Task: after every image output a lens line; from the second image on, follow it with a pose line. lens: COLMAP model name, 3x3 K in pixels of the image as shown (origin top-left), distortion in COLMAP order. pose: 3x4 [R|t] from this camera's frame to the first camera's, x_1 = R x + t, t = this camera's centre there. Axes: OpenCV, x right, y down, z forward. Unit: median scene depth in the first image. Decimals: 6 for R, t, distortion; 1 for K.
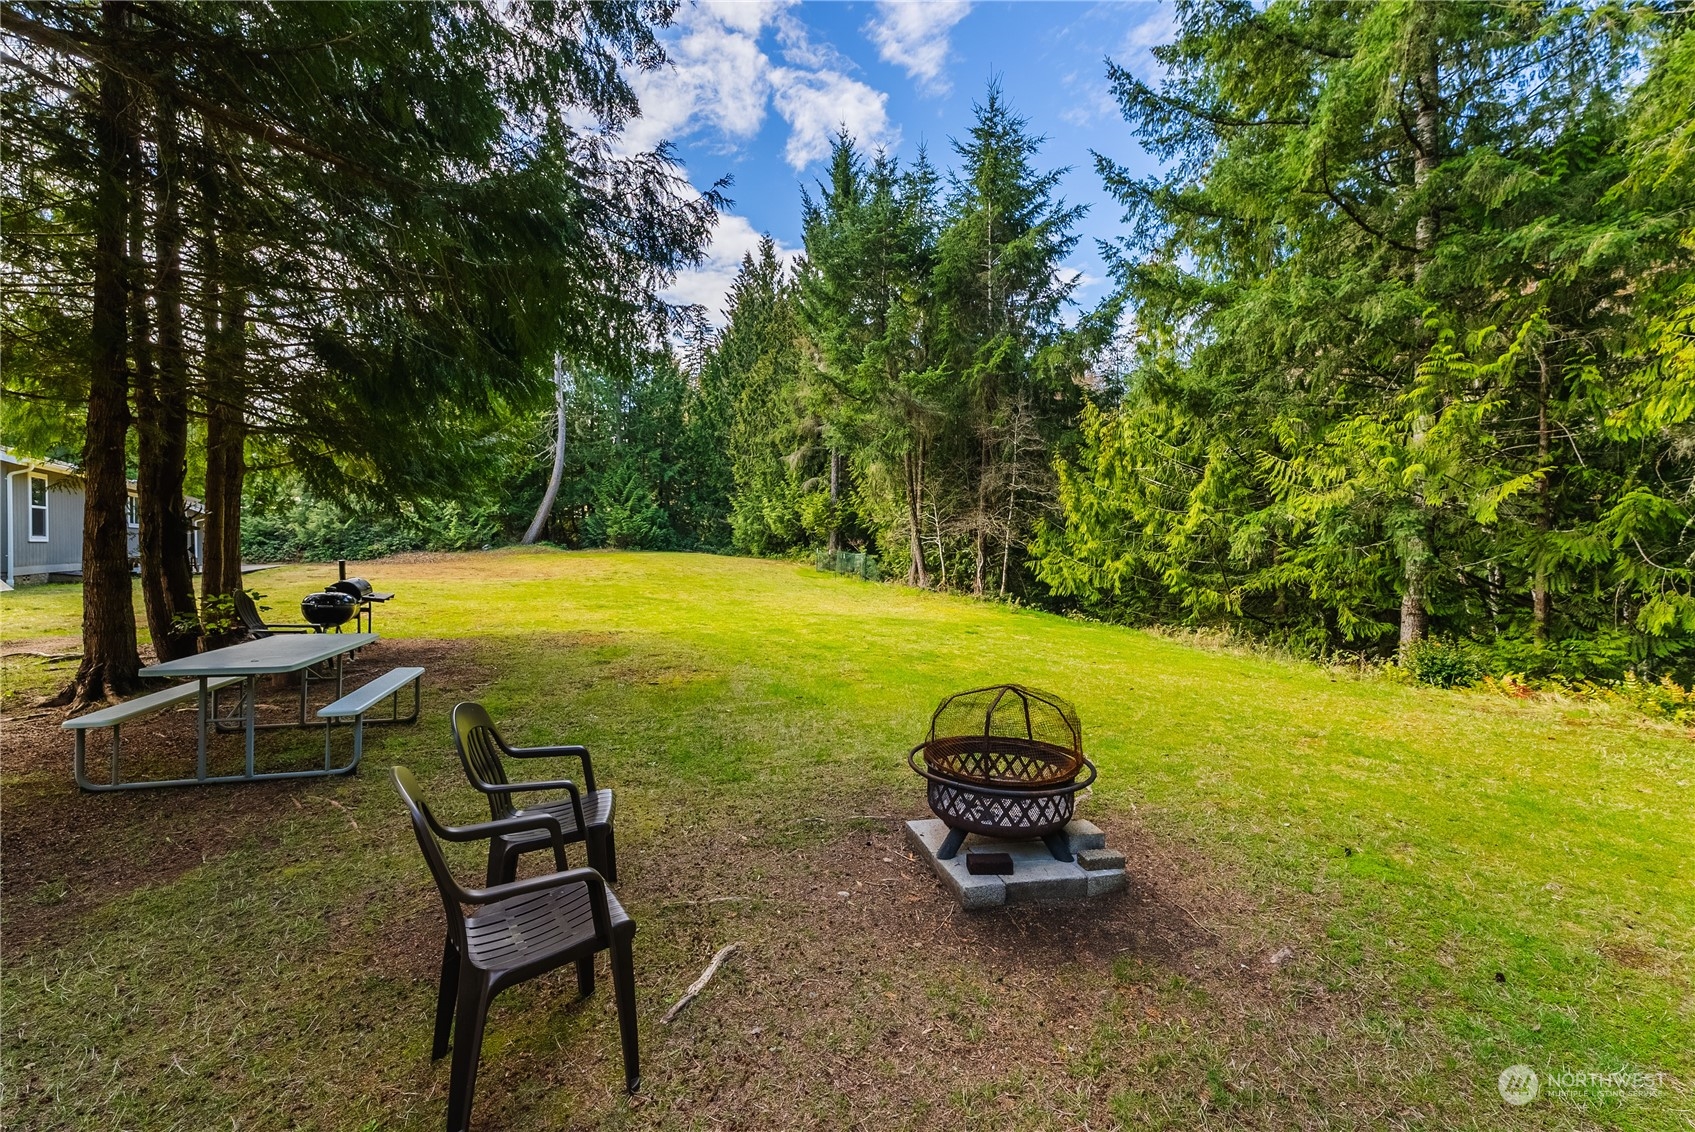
lens RADIAL K [[704.0, 0, 890.1], [0, 704.0, 566.9], [0, 0, 1]] dist [-0.000658, 0.000185]
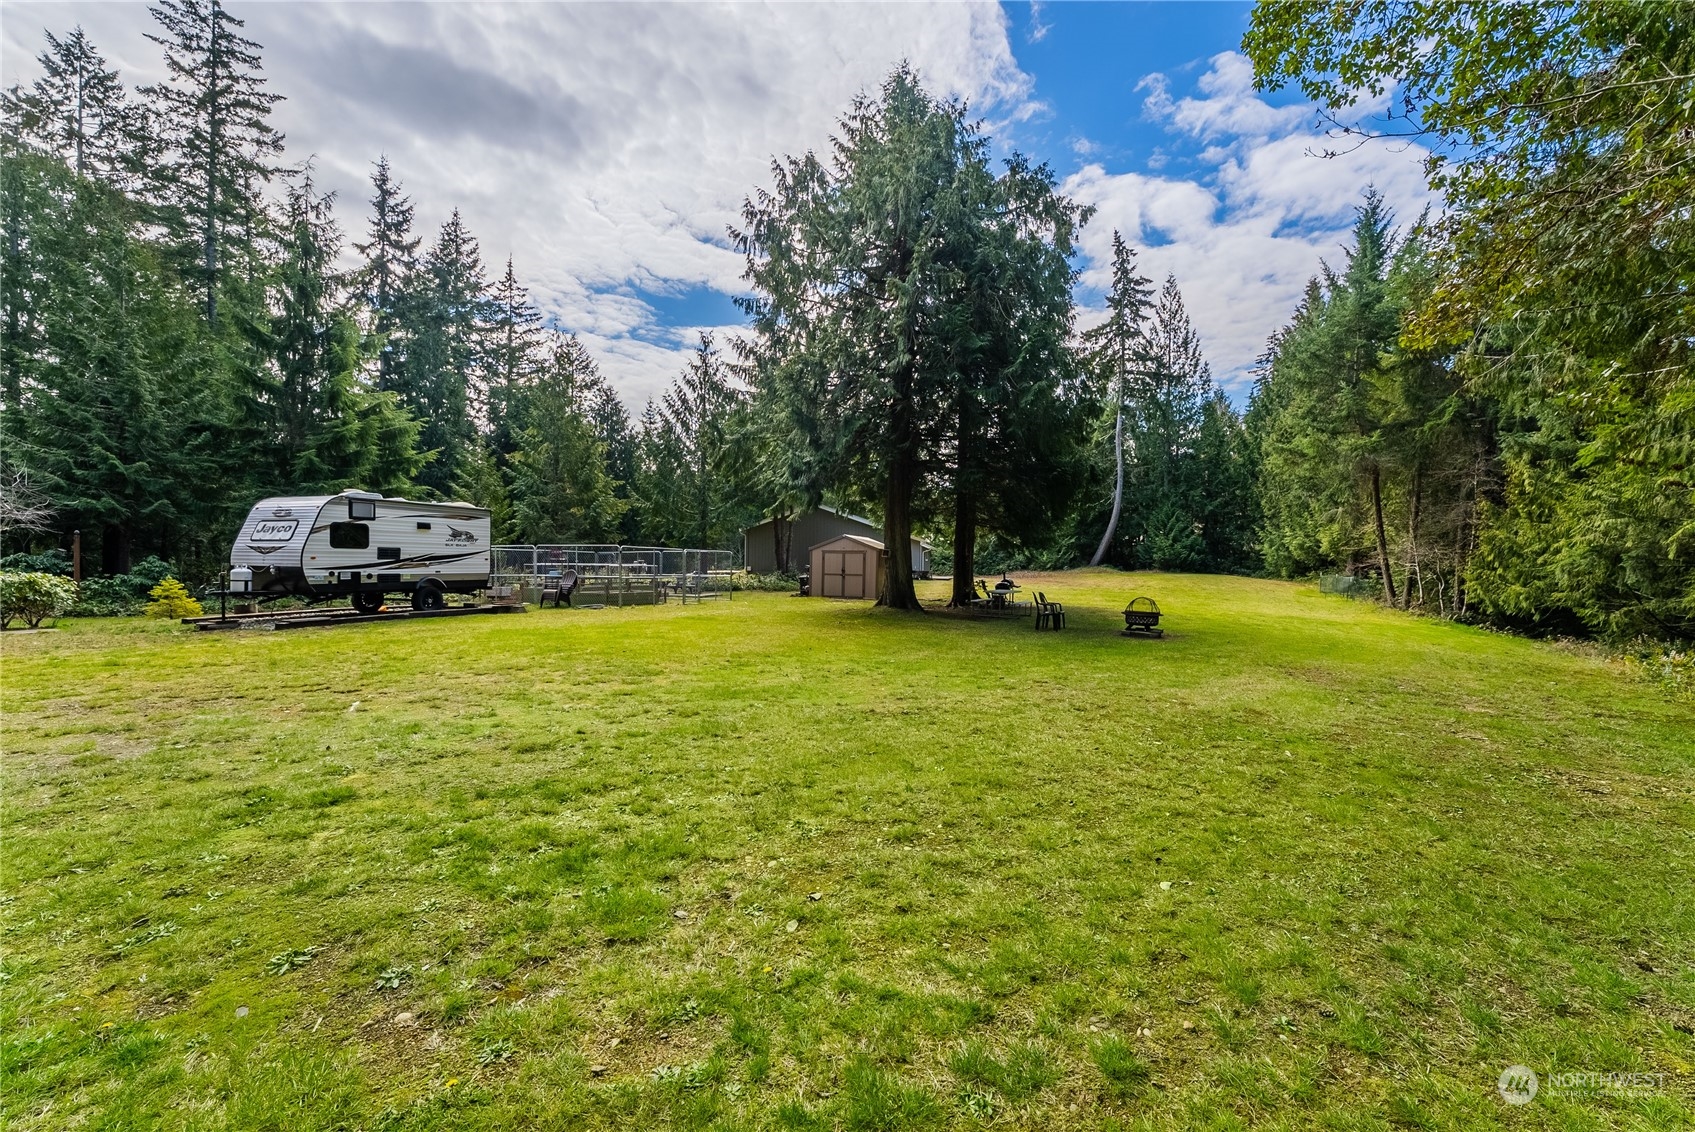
lens RADIAL K [[704.0, 0, 849.2], [0, 704.0, 565.2], [0, 0, 1]] dist [-0.000658, 0.000185]
pose [[0.678408, 0.009370, -0.734625, 0.164387], [-0.035403, 0.999174, -0.019950, 0.009872], [0.733832, 0.039542, 0.678180, -0.269834]]
